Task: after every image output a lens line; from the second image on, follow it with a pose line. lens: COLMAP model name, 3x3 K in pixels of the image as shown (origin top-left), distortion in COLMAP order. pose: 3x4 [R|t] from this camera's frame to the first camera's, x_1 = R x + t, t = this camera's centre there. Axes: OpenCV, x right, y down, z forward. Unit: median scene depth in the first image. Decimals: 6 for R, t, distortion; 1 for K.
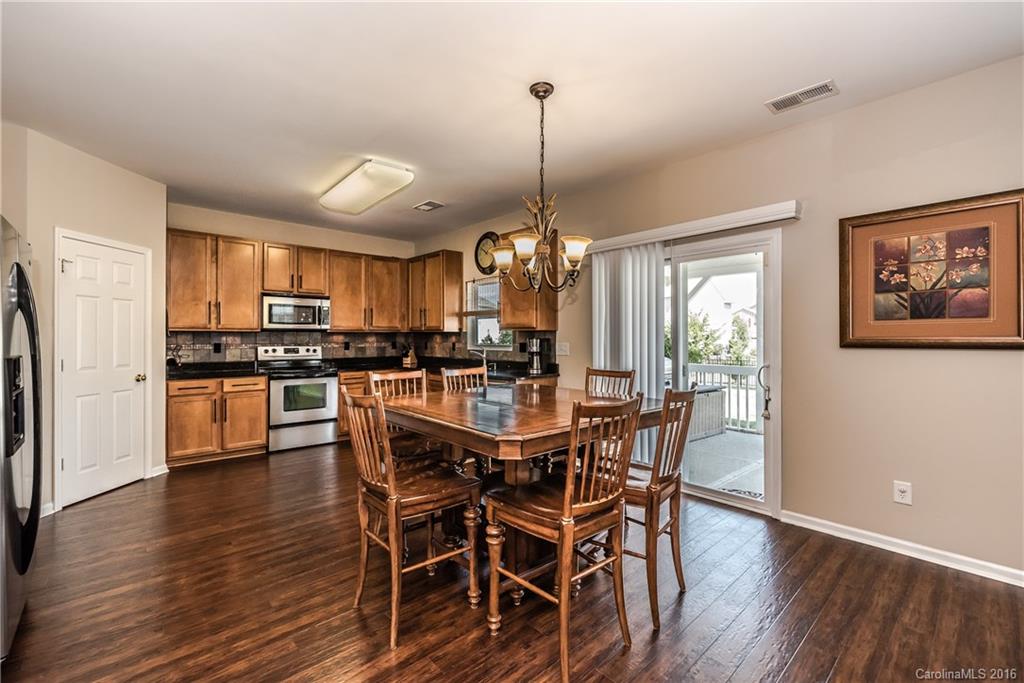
lens RADIAL K [[453.2, 0, 515.1], [0, 453.2, 336.5], [0, 0, 1]] dist [0.002071, -0.000043]
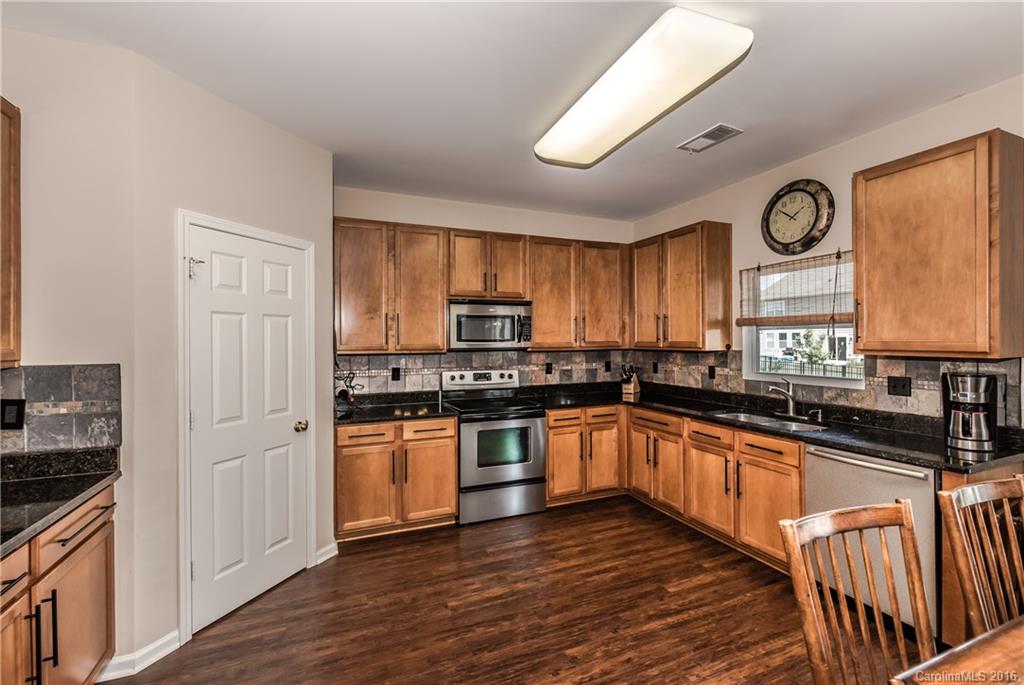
lens RADIAL K [[453.2, 0, 515.1], [0, 453.2, 337.5], [0, 0, 1]] dist [0.002071, -0.000043]
pose [[0.946980, -0.007761, -0.321199, -0.216603], [0.007211, 0.999970, -0.002902, -0.031444], [0.321212, 0.000432, 0.947007, 0.335547]]
